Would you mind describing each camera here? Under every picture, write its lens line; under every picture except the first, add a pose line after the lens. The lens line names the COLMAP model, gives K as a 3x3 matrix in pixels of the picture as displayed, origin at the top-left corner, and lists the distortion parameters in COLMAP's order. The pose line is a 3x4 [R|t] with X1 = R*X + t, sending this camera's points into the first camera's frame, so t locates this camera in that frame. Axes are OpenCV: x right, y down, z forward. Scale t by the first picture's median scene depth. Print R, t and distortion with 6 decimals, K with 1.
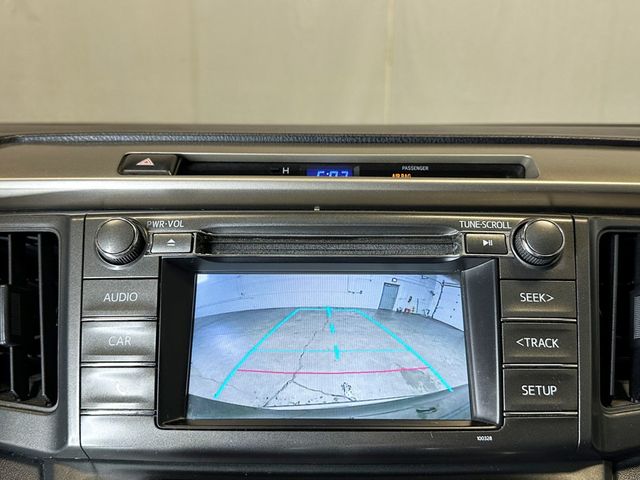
lens RADIAL K [[616.8, 0, 330.5], [0, 616.8, 238.7], [0, 0, 1]] dist [0.186190, -0.460886]
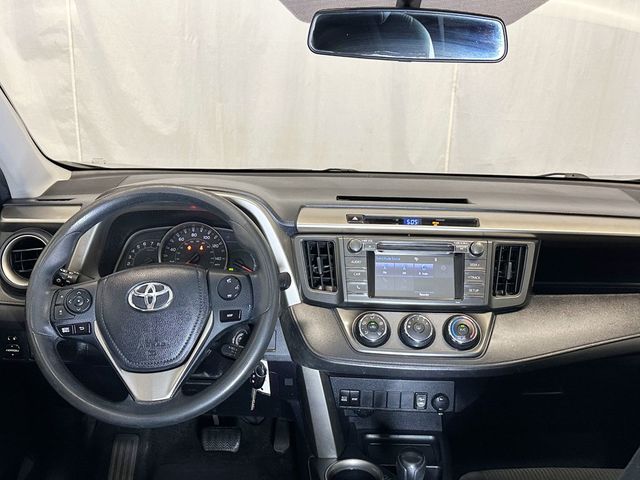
lens RADIAL K [[616.8, 0, 330.5], [0, 616.8, 238.7], [0, 0, 1]] dist [0.186190, -0.460886]
pose [[0.999661, 0.024565, 0.008631, -0.498337], [-0.025222, 0.995904, 0.086832, -0.324894], [-0.006463, -0.087021, 0.996186, -2.386029]]
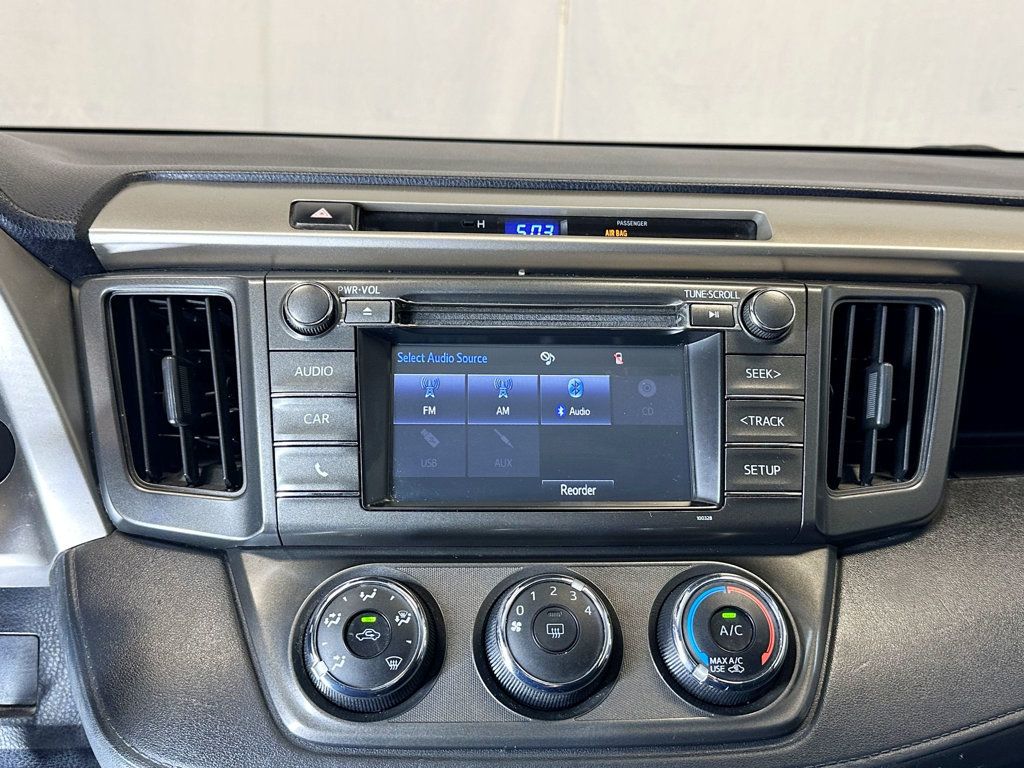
lens RADIAL K [[986.9, 0, 528.8], [0, 986.9, 382.0], [0, 0, 1]] dist [0.186190, -0.460886]
pose [[0.996912, 0.004024, 0.078425, -0.132779], [-0.011662, 0.995199, 0.097180, -0.033134], [-0.077657, -0.097794, 0.992172, -0.436793]]
